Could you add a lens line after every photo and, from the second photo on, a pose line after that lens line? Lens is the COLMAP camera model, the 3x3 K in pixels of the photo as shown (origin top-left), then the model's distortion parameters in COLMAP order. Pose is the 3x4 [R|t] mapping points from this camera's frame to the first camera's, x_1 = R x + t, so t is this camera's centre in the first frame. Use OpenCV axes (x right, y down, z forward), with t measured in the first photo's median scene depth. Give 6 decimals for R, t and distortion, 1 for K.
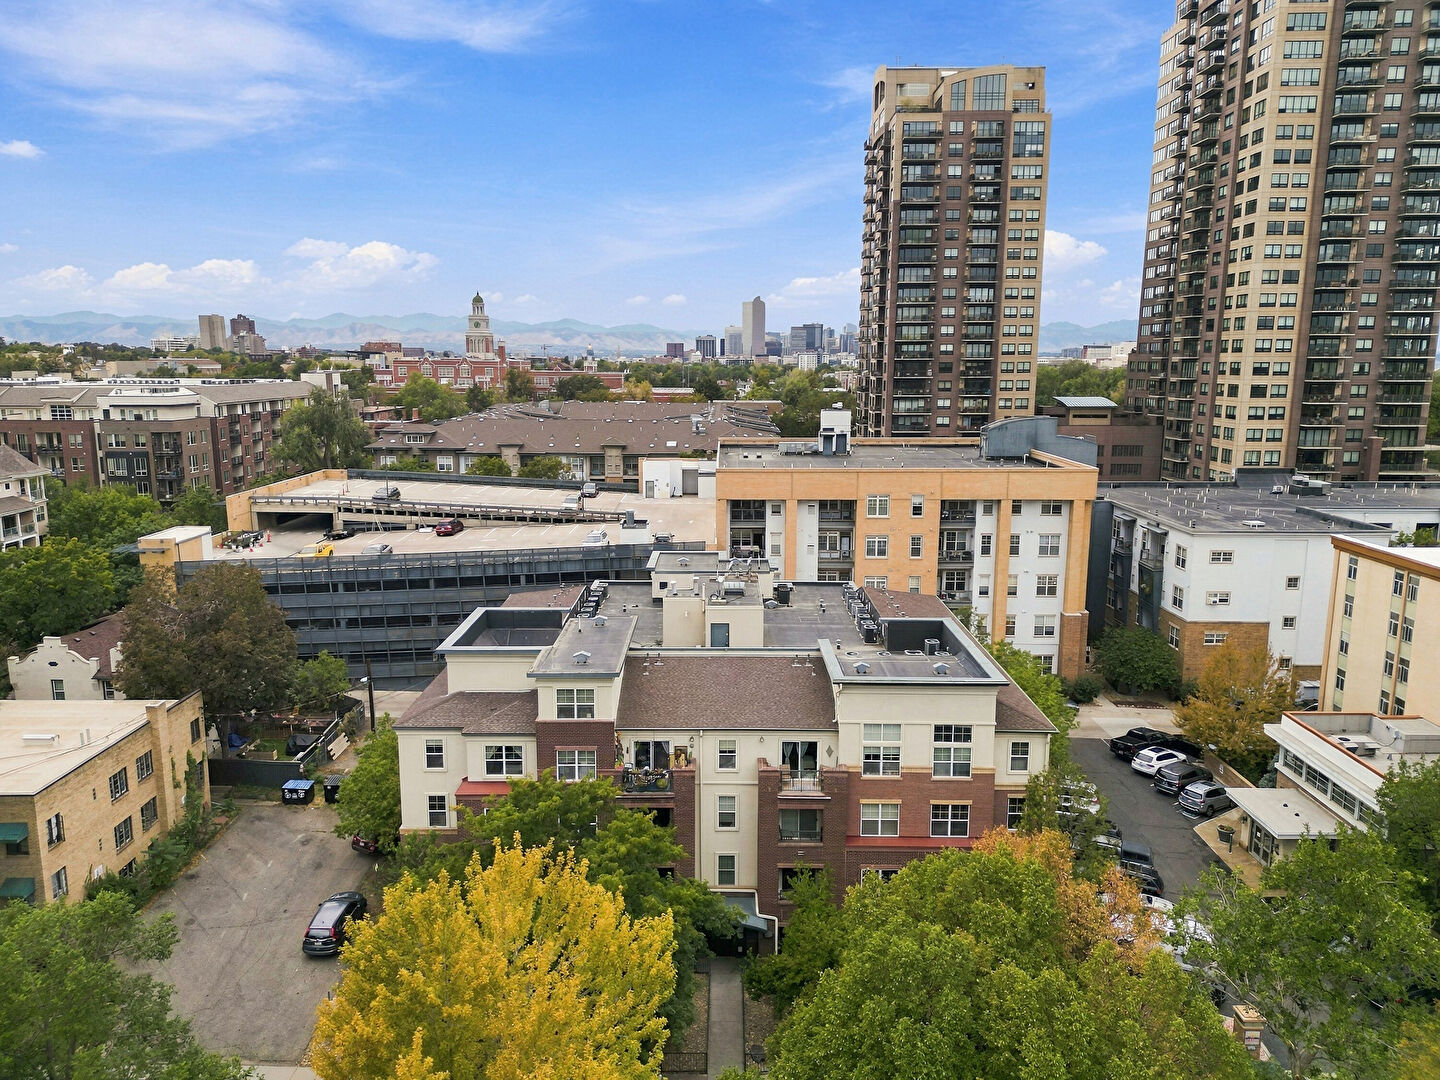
lens RADIAL K [[1014.1, 0, 710.2], [0, 1014.1, 551.9], [0, 0, 1]] dist [0.069114, -0.062398]
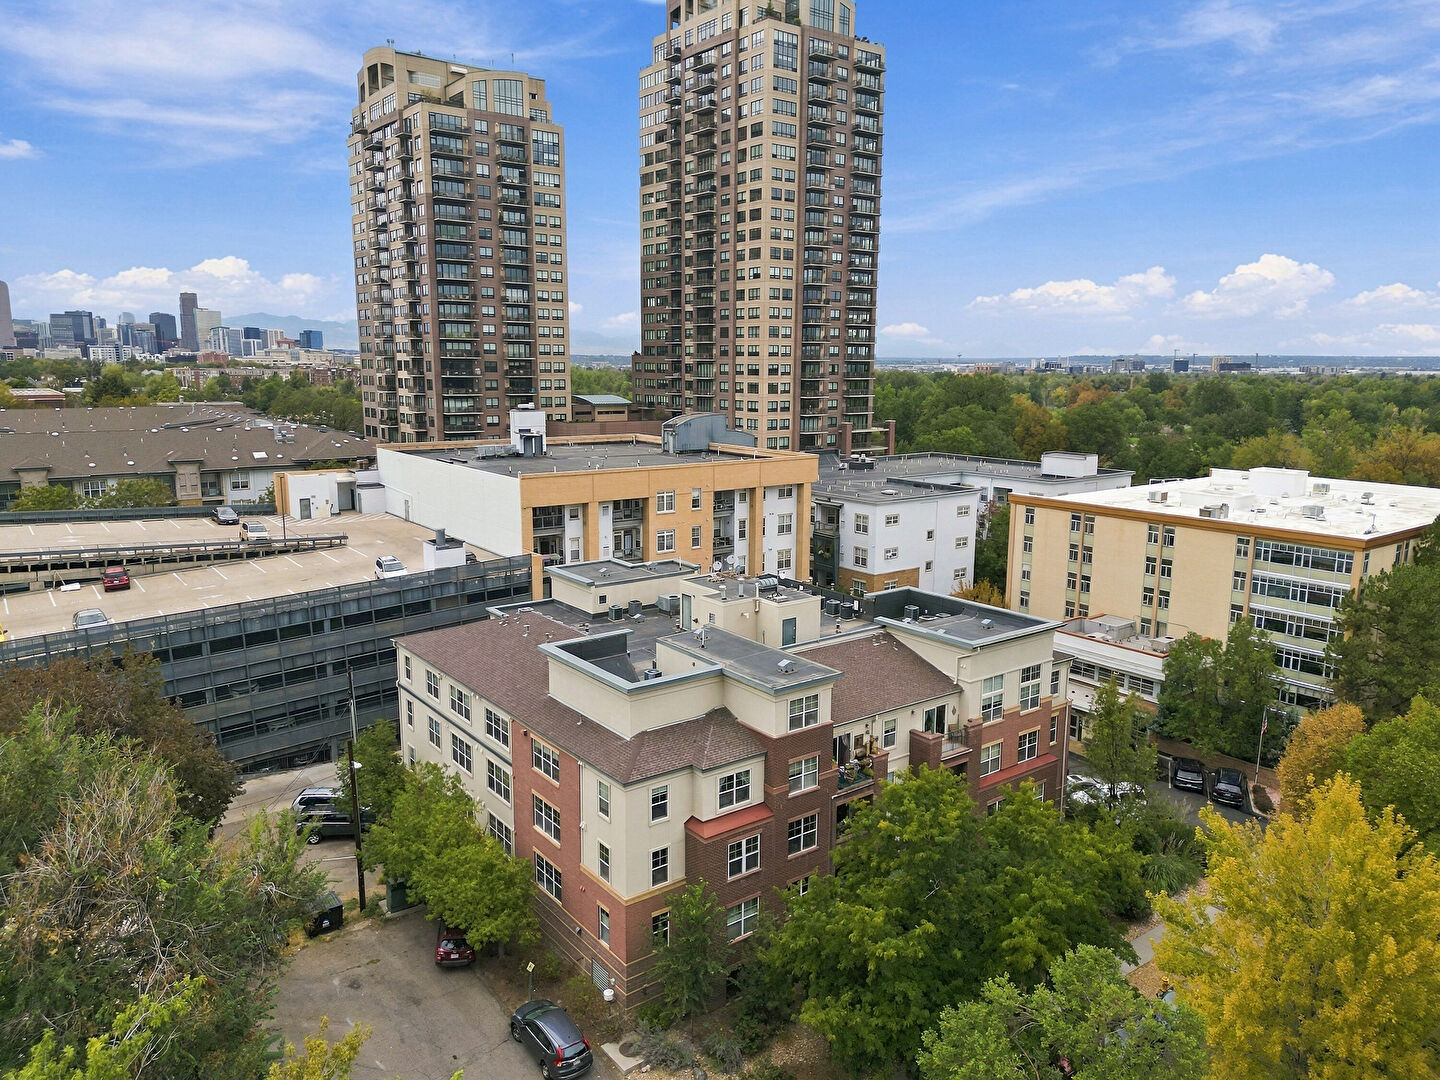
lens RADIAL K [[1014.1, 0, 722.7], [0, 1014.1, 555.1], [0, 0, 1]] dist [0.069114, -0.062398]
pose [[0.791533, -0.113037, 0.600582, -0.261016], [0.110074, 0.993043, 0.041831, -0.017483], [-0.601132, 0.032998, 0.798468, 0.087659]]
